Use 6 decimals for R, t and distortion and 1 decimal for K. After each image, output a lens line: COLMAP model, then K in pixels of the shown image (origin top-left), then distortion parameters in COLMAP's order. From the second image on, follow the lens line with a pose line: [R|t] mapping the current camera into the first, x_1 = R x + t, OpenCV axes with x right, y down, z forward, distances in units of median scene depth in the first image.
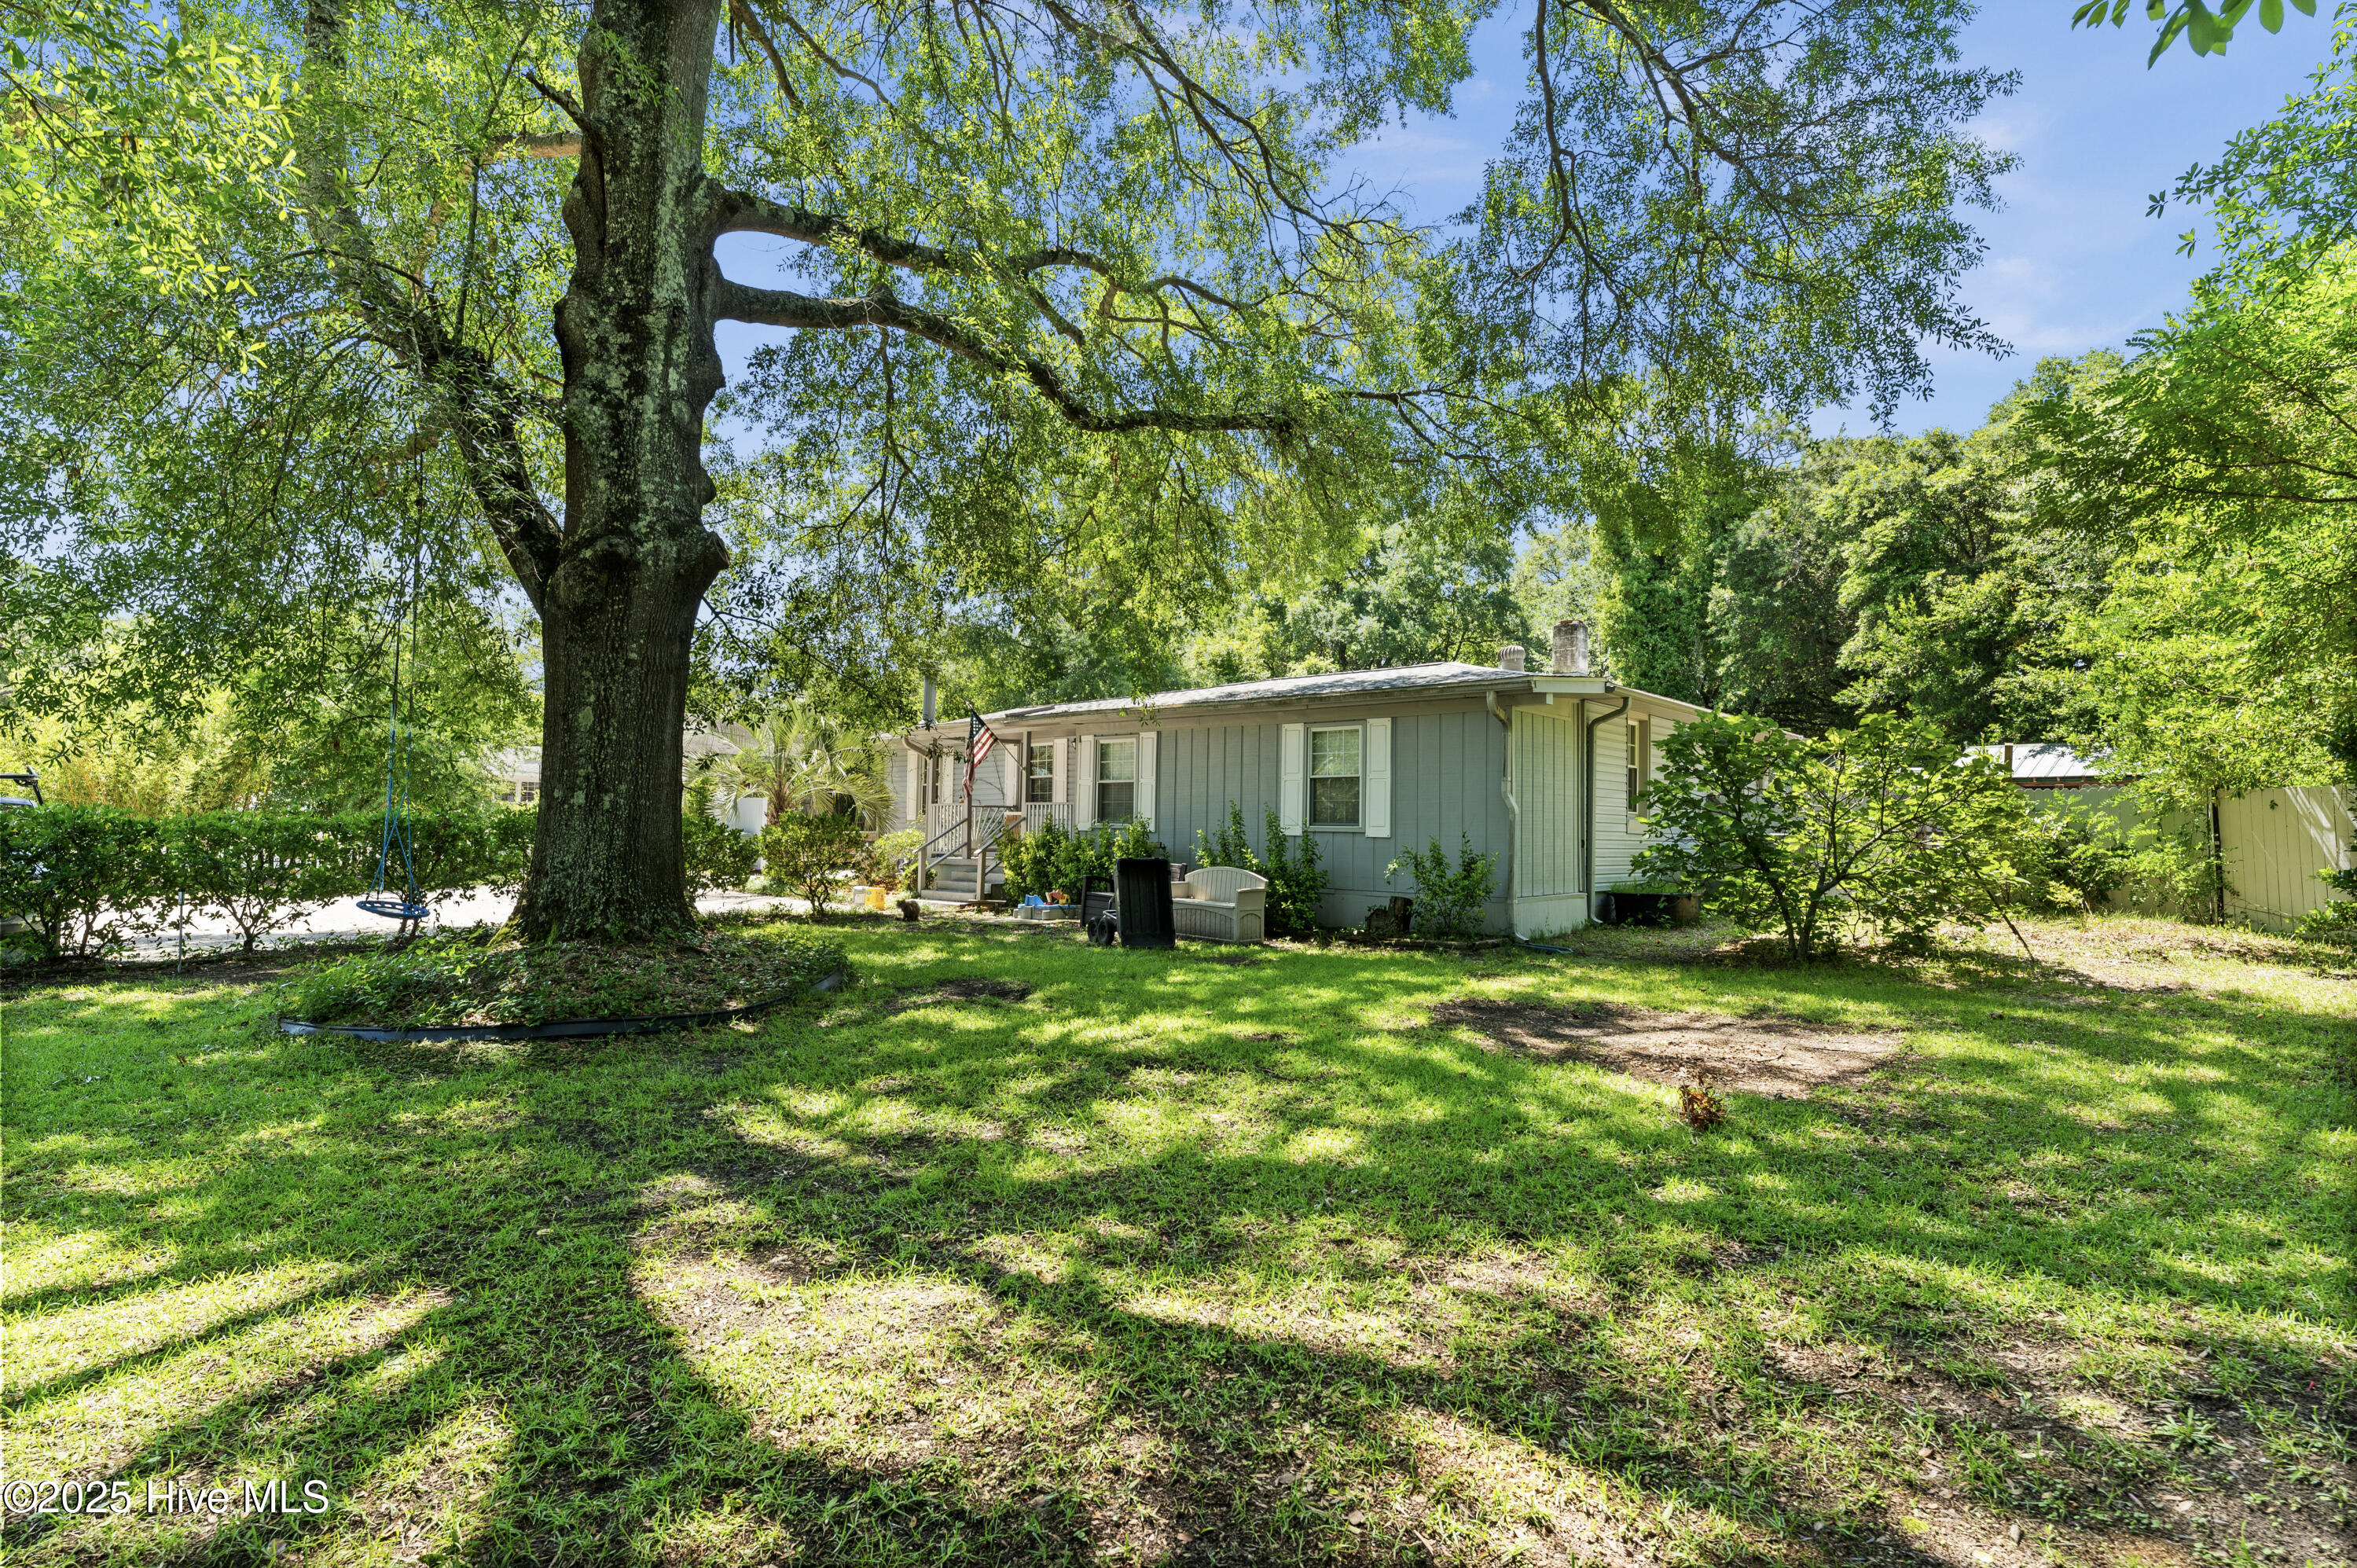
lens RADIAL K [[1038.3, 0, 1200.1], [0, 1038.3, 786.3], [0, 0, 1]] dist [-0.002063, -0.000263]
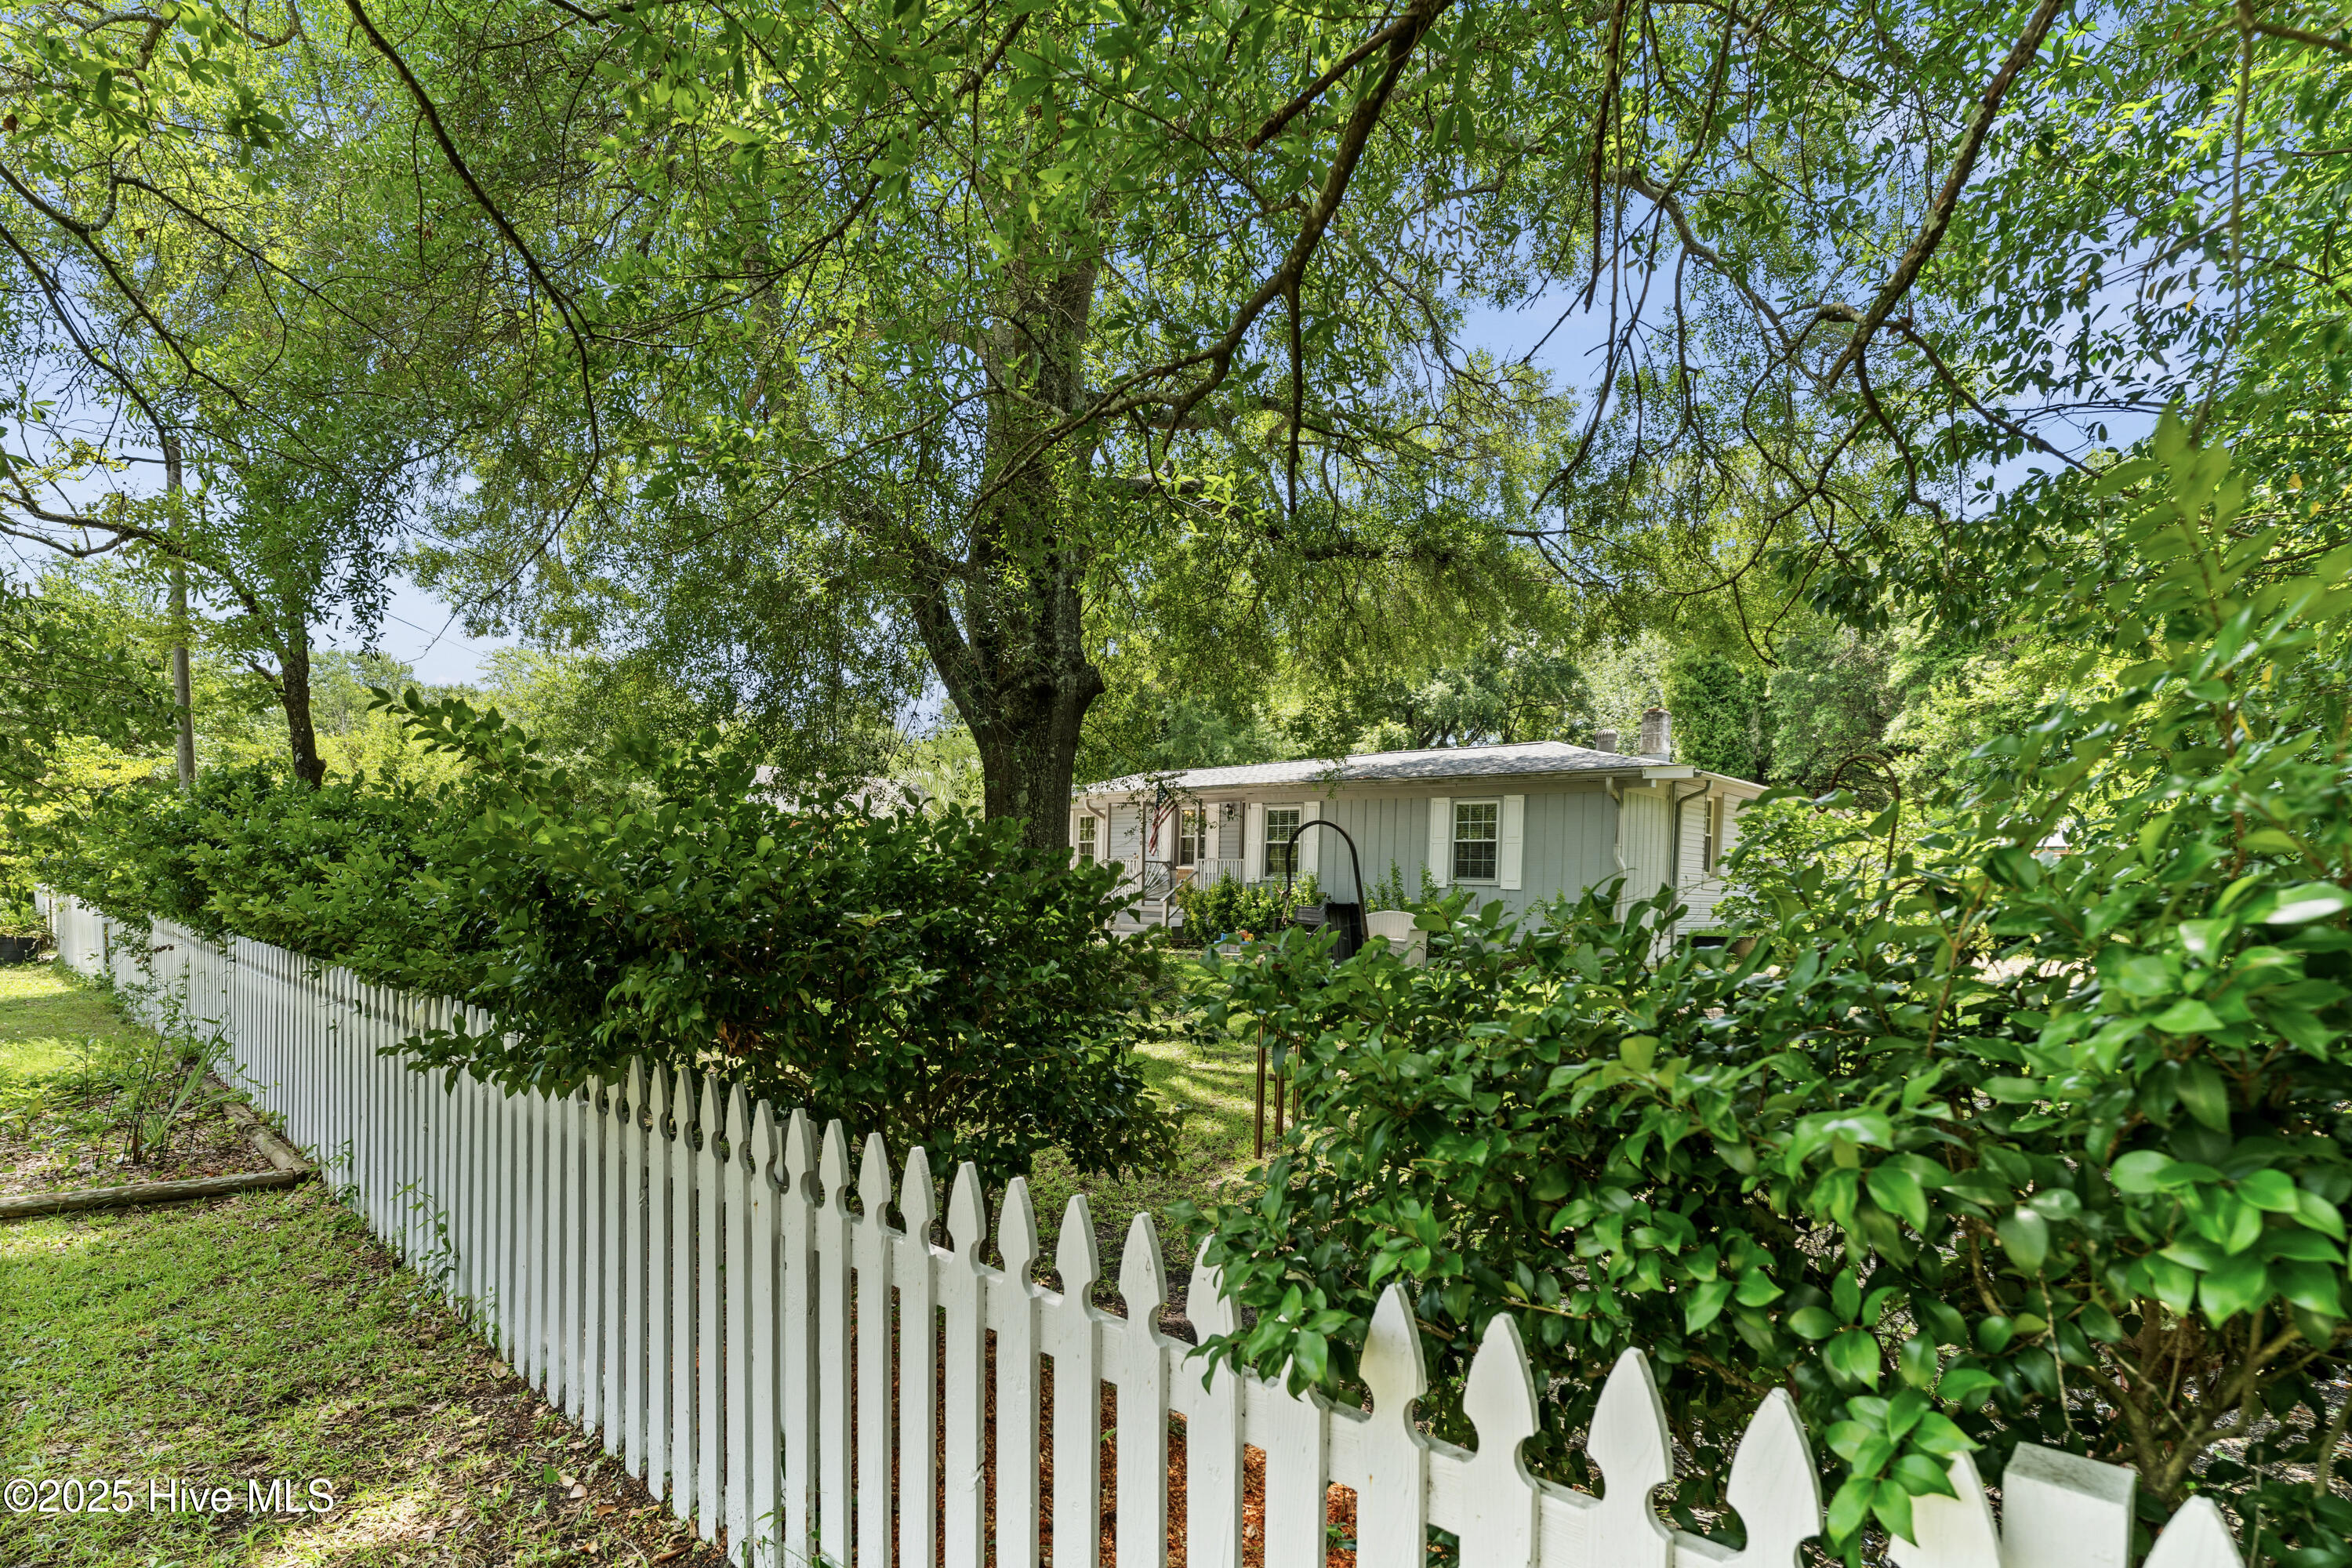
lens RADIAL K [[1039.9, 0, 1265.6], [0, 1039.9, 927.7], [0, 0, 1]] dist [-0.001063, -0.000087]
pose [[0.999794, 0.009540, 0.017909, -0.161147], [-0.010941, 0.996744, 0.079883, -0.002834], [-0.017089, -0.080062, 0.996643, -0.286246]]
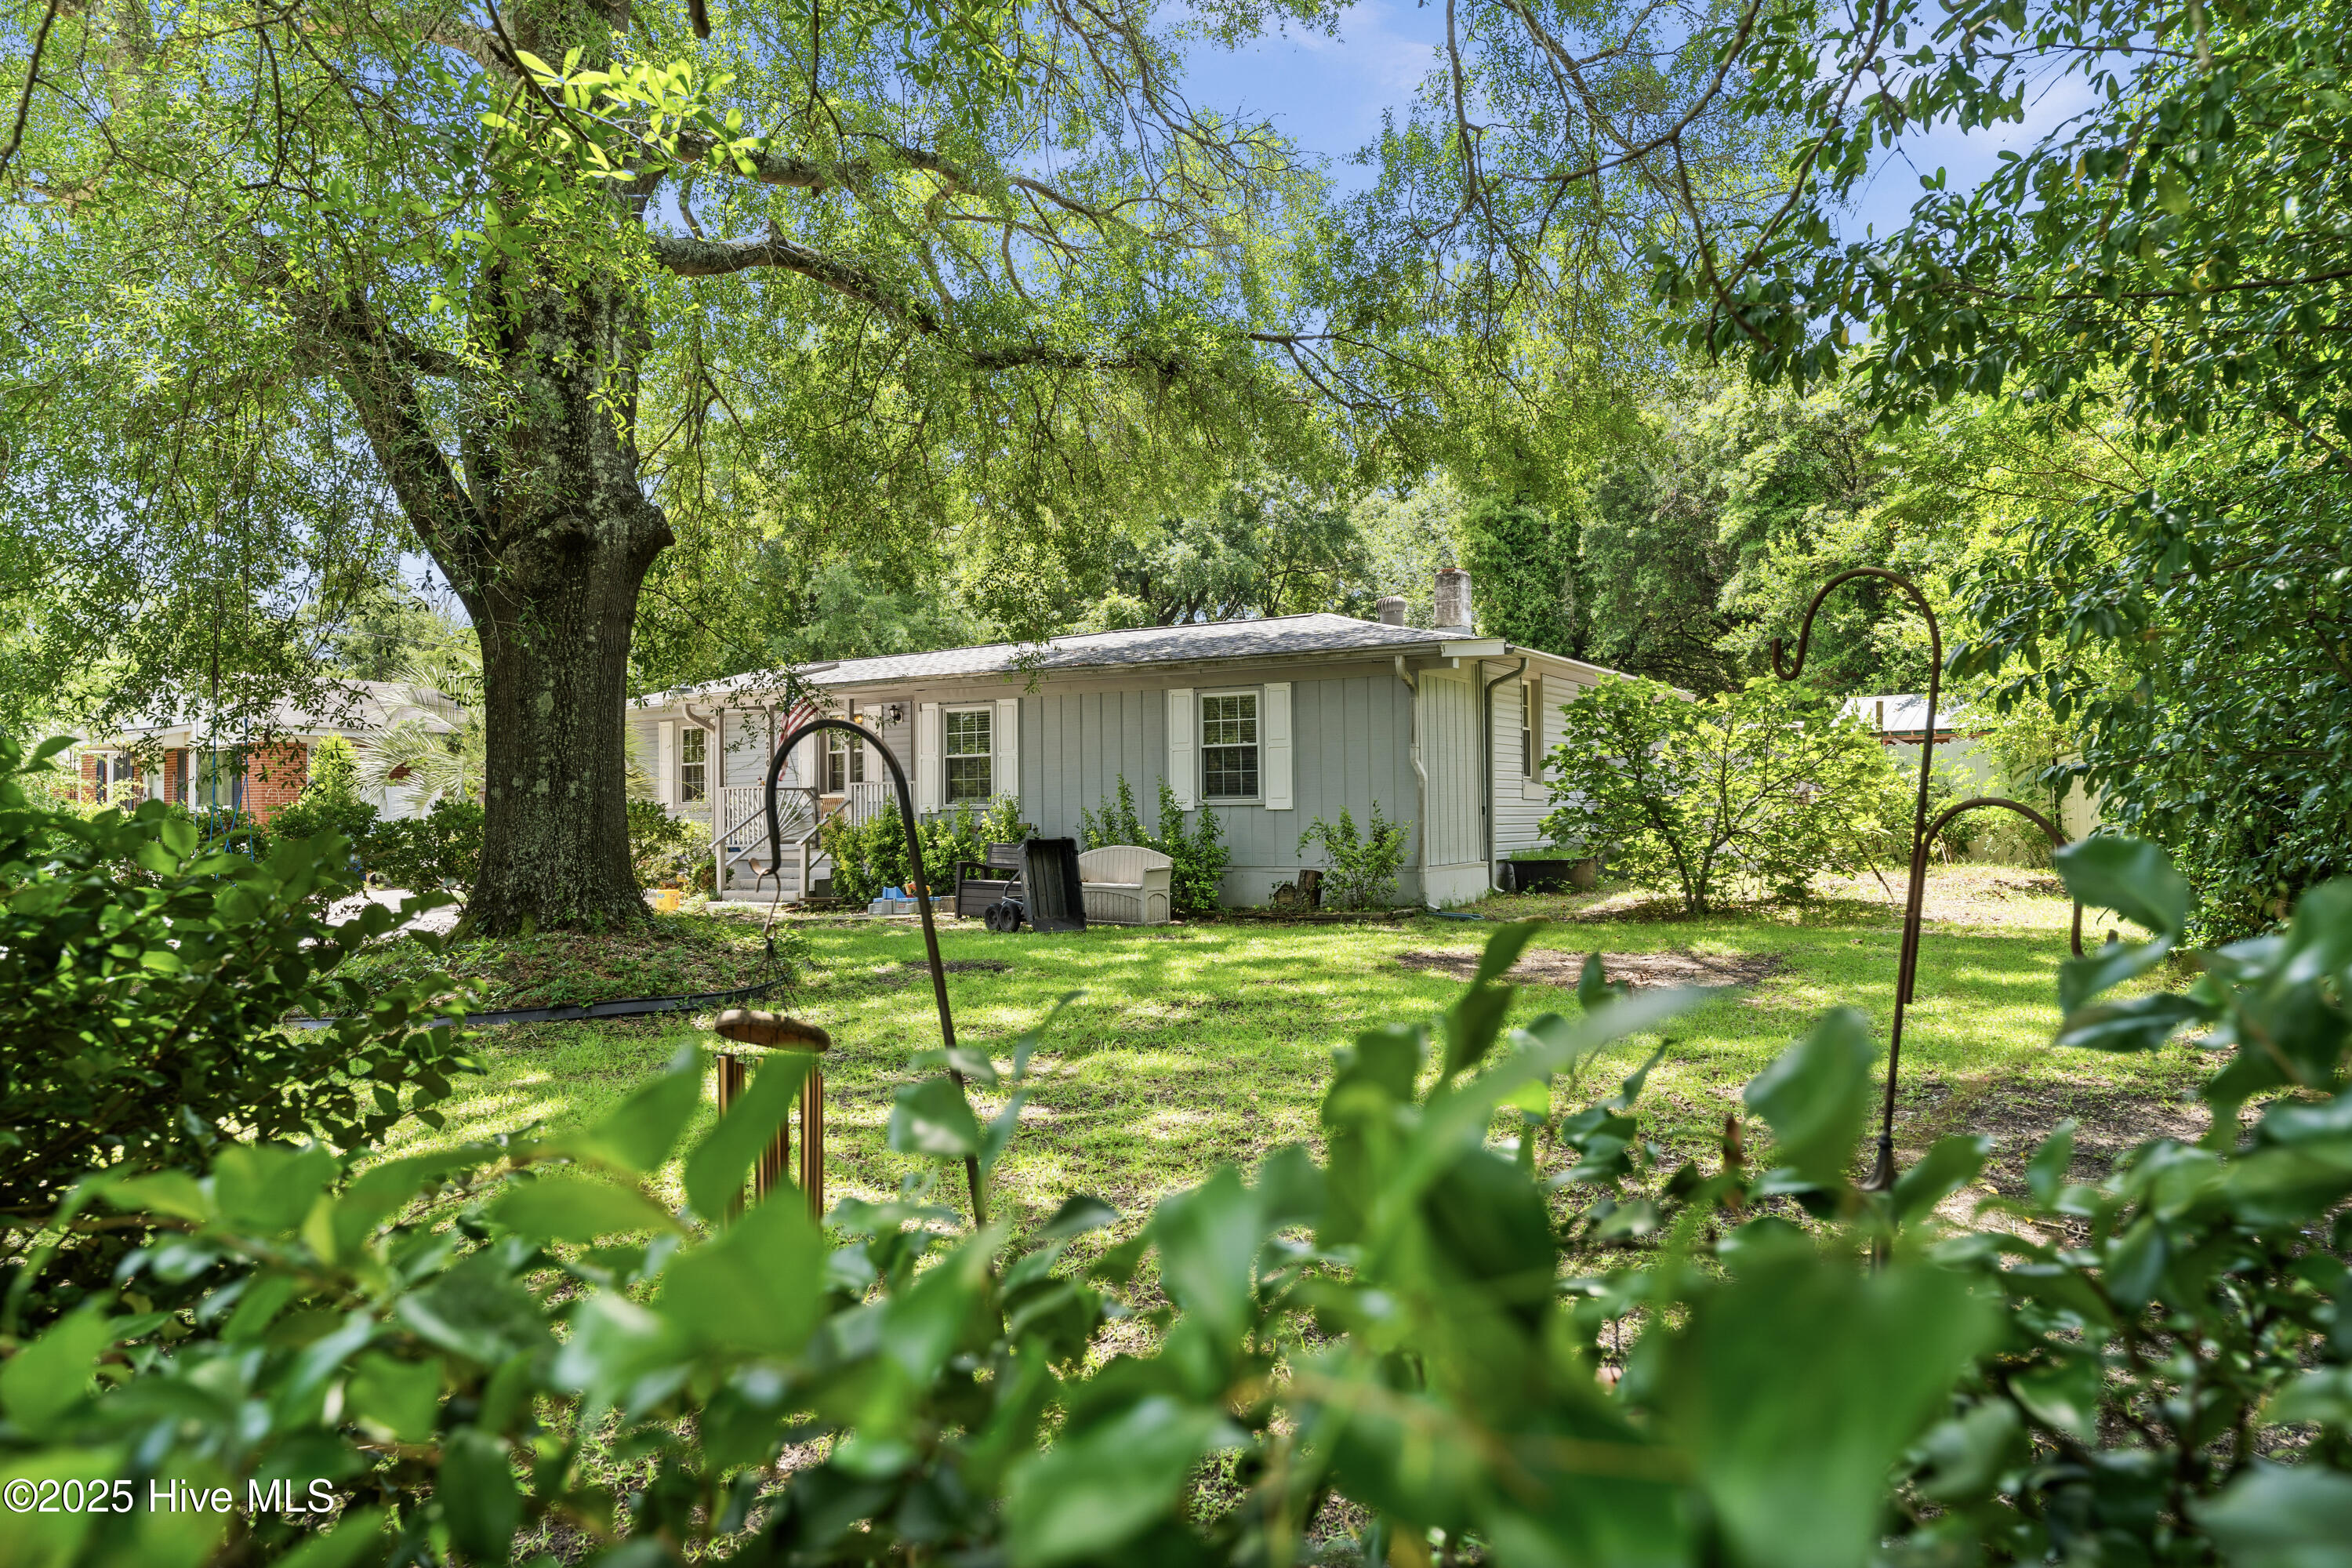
lens RADIAL K [[1358.8, 0, 1191.9], [0, 1358.8, 771.8], [0, 0, 1]] dist [0.001482, 0.000265]
pose [[0.983350, -0.023308, 0.180220, -0.135098], [0.021215, 0.999683, 0.013531, -0.003887], [-0.180478, -0.009482, 0.983533, -0.207918]]
